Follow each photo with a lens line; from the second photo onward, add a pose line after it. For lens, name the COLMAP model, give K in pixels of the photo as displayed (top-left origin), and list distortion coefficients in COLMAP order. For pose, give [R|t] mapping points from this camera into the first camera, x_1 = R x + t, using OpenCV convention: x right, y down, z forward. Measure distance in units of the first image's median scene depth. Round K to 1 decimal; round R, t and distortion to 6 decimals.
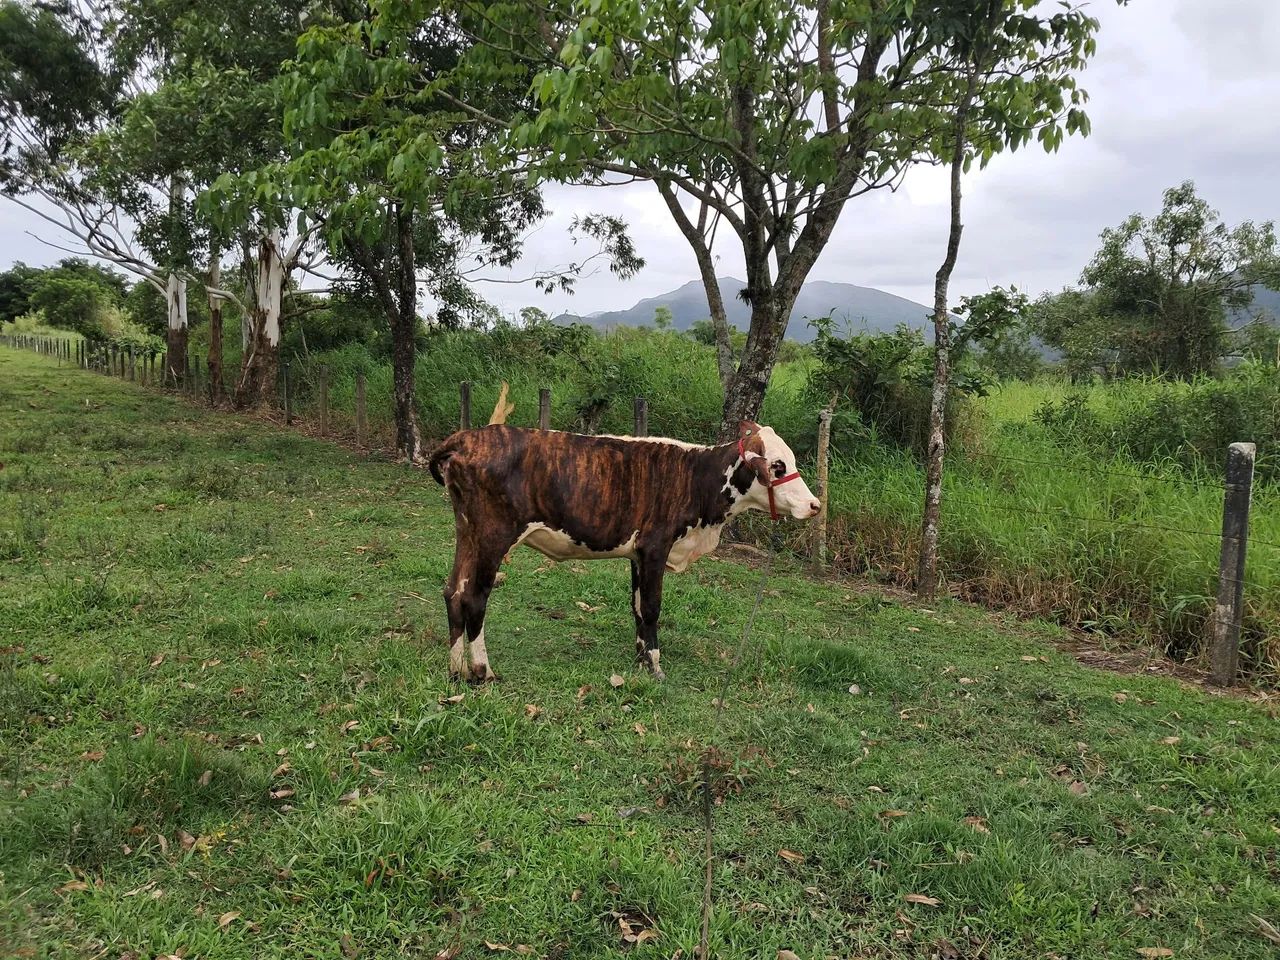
lens RADIAL K [[949.9, 0, 640.0], [0, 949.9, 480.0], [0, 0, 1]] dist [0.063602, -0.117959]
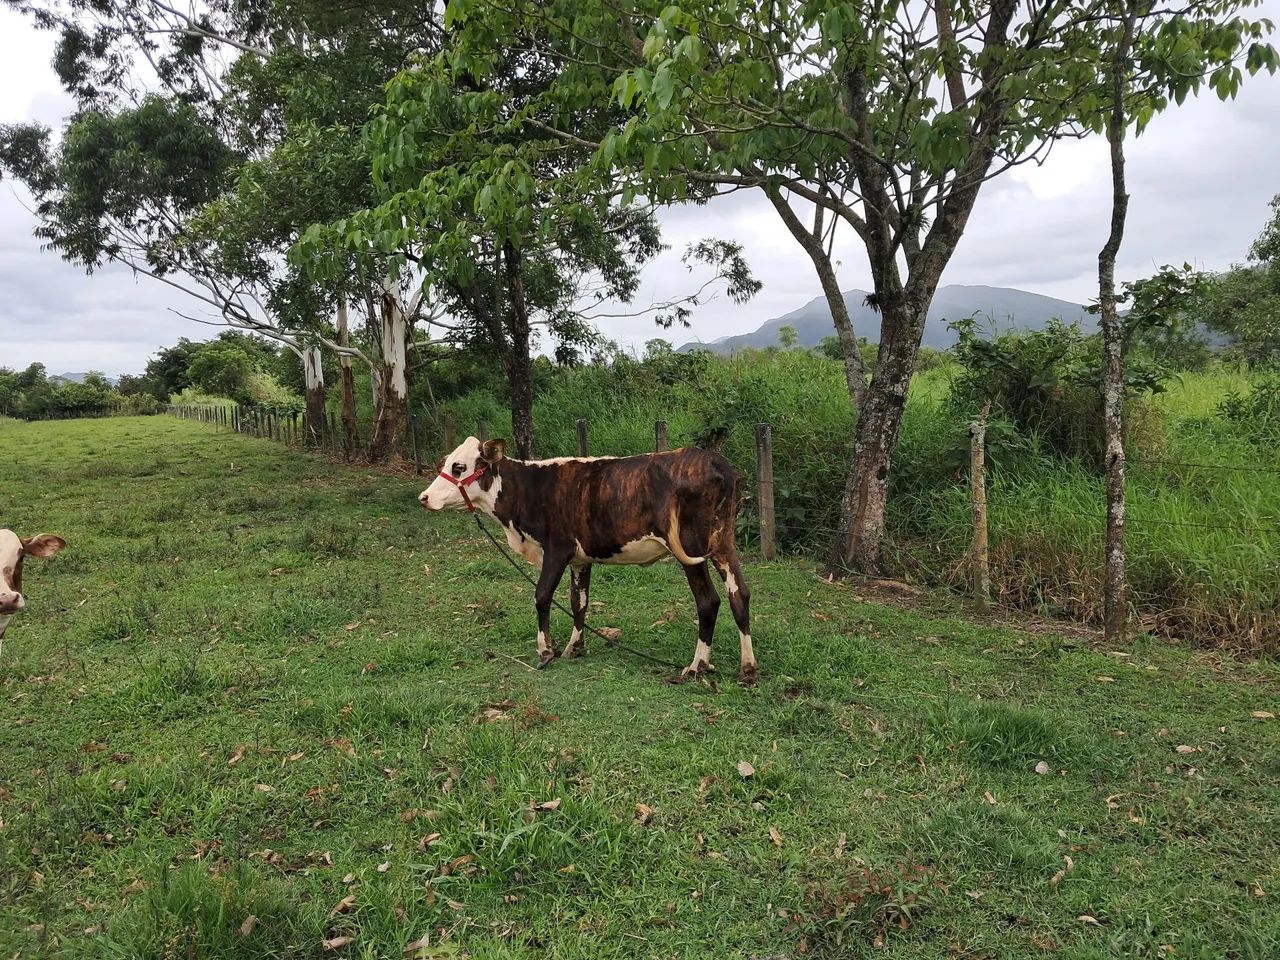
lens RADIAL K [[959.4, 0, 634.8], [0, 959.4, 483.4], [0, 0, 1]] dist [-0.003661, -0.002042]
pose [[0.987233, -0.065390, -0.145240, 0.008564], [0.061754, 0.997658, -0.029412, -0.009224], [0.146823, 0.020067, 0.988959, 0.070419]]
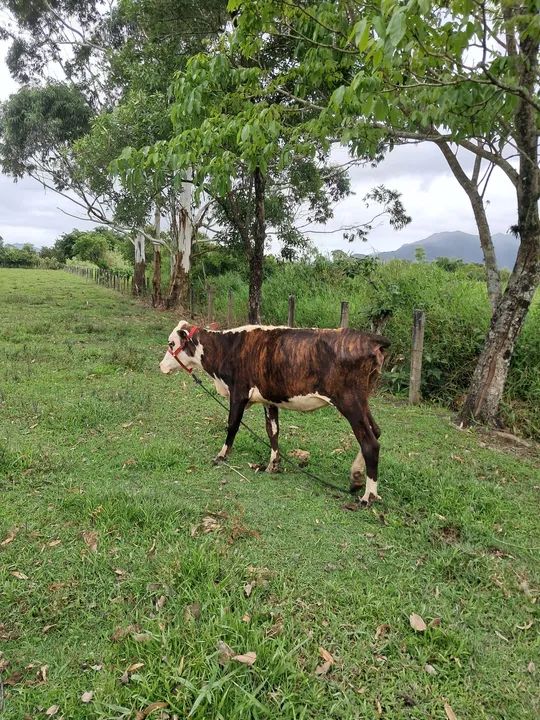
lens RADIAL K [[534.3, 0, 241.1], [0, 534.3, 361.8], [0, 0, 1]] dist [0.063602, -0.117959]
pose [[0.959751, 0.047336, -0.276833, -0.027417], [-0.040219, 0.998699, 0.031335, -0.028162], [0.277956, -0.018939, 0.960407, 0.209718]]
